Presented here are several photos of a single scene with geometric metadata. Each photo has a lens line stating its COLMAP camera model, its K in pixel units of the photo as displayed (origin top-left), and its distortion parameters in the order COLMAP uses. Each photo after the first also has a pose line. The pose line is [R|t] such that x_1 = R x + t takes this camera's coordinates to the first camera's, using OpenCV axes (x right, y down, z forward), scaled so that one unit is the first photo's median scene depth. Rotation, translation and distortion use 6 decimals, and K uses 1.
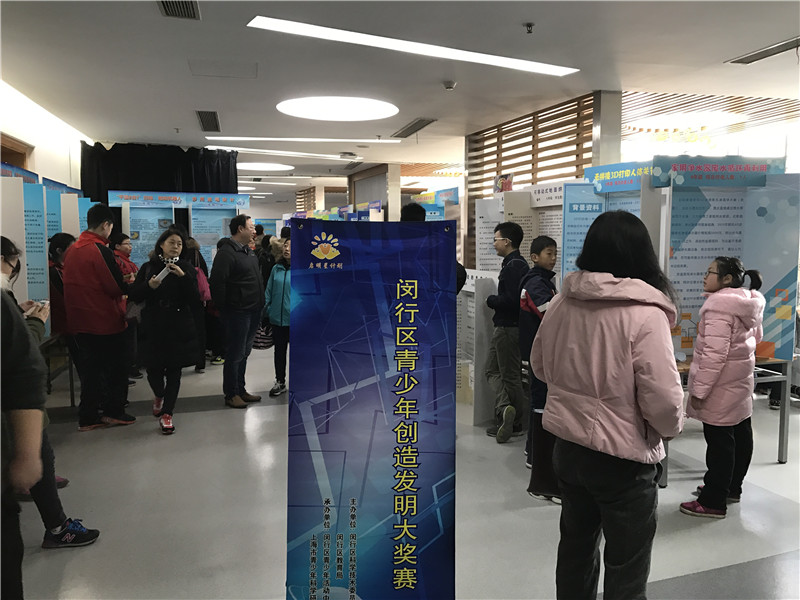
lens RADIAL K [[658.9, 0, 399.5], [0, 658.9, 284.9], [0, 0, 1]] dist [-0.012527, -0.005737]
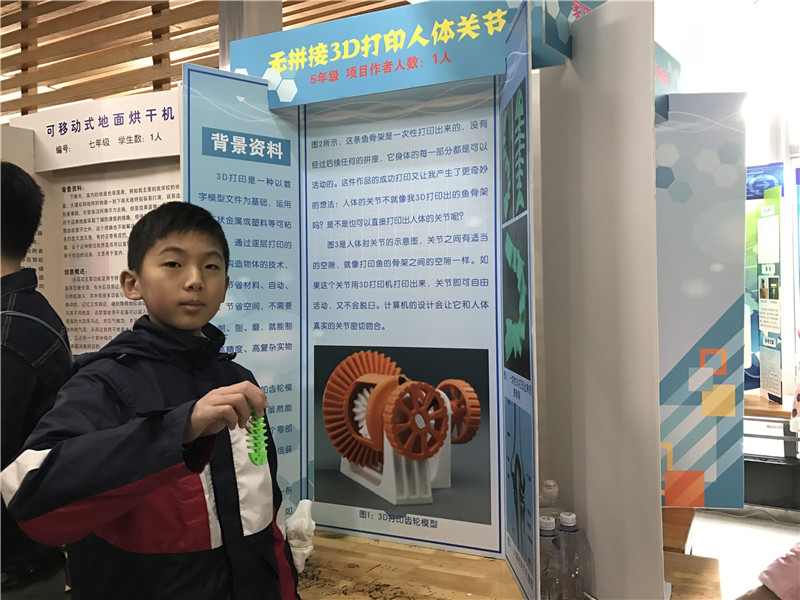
lens RADIAL K [[658.9, 0, 399.5], [0, 658.9, 284.9], [0, 0, 1]] dist [-0.012527, -0.005737]
pose [[0.701901, 0.009699, 0.712209, 0.098141], [0.074383, 0.993442, -0.086835, -0.012192], [-0.708380, 0.113925, 0.696576, 0.719101]]
